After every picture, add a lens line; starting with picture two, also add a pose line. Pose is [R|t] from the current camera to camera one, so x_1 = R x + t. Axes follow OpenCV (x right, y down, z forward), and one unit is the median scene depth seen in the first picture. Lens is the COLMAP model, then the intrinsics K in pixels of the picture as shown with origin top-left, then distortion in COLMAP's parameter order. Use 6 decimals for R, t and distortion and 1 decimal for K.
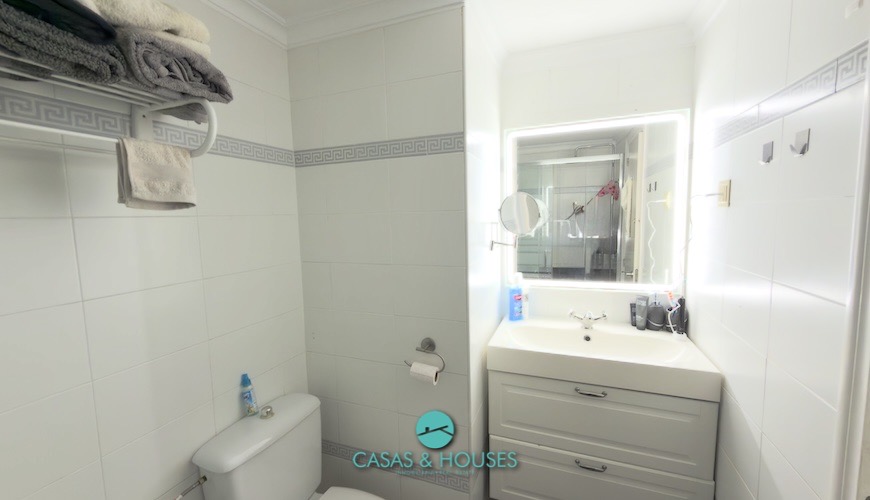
lens RADIAL K [[348.0, 0, 433.7], [0, 348.0, 250.1], [0, 0, 1]] dist [0.000475, 0.000113]
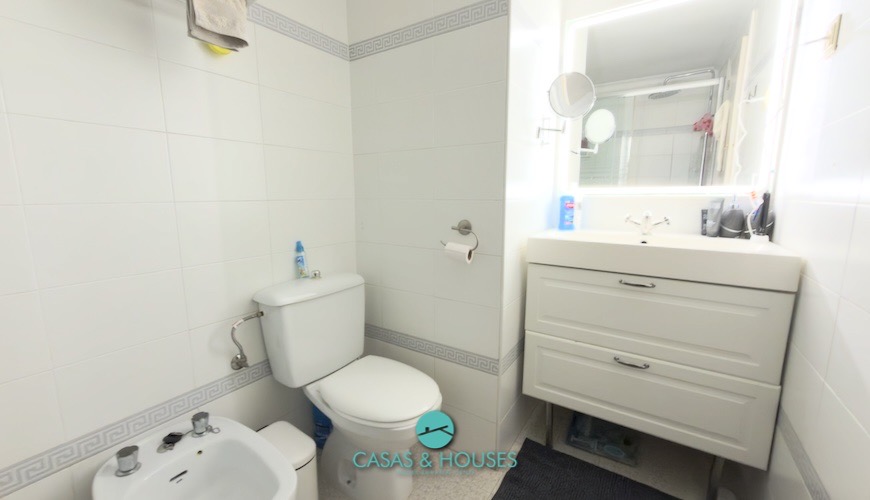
lens RADIAL K [[348.0, 0, 434.5], [0, 348.0, 251.5], [0, 0, 1]] dist [0.000475, 0.000113]
pose [[0.977893, 0.054313, -0.201930, 0.105129], [-0.041659, 0.996923, 0.066396, 0.276286], [0.204915, -0.056516, 0.977147, -0.008018]]
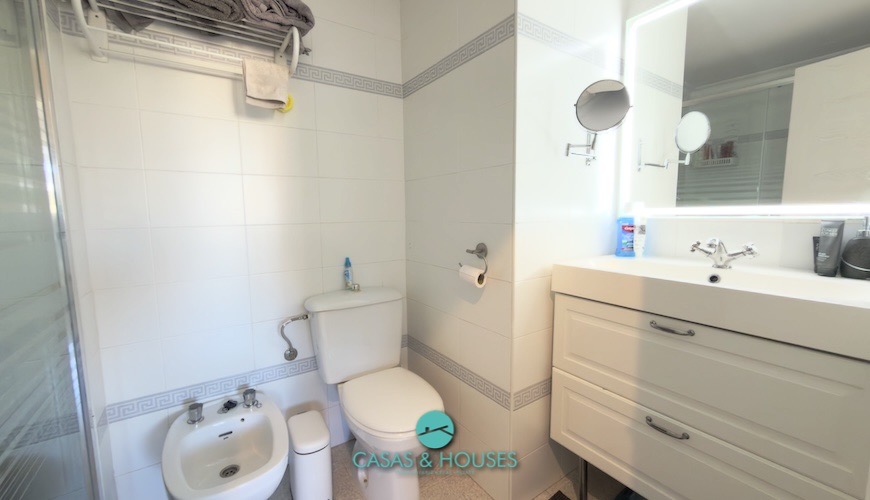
lens RADIAL K [[348.0, 0, 437.9], [0, 348.0, 251.9], [0, 0, 1]] dist [0.000475, 0.000113]
pose [[0.823523, 0.077179, -0.562009, 0.435085], [-0.064993, 0.997015, 0.041681, 0.240355], [0.563548, 0.002201, 0.826080, 0.106251]]
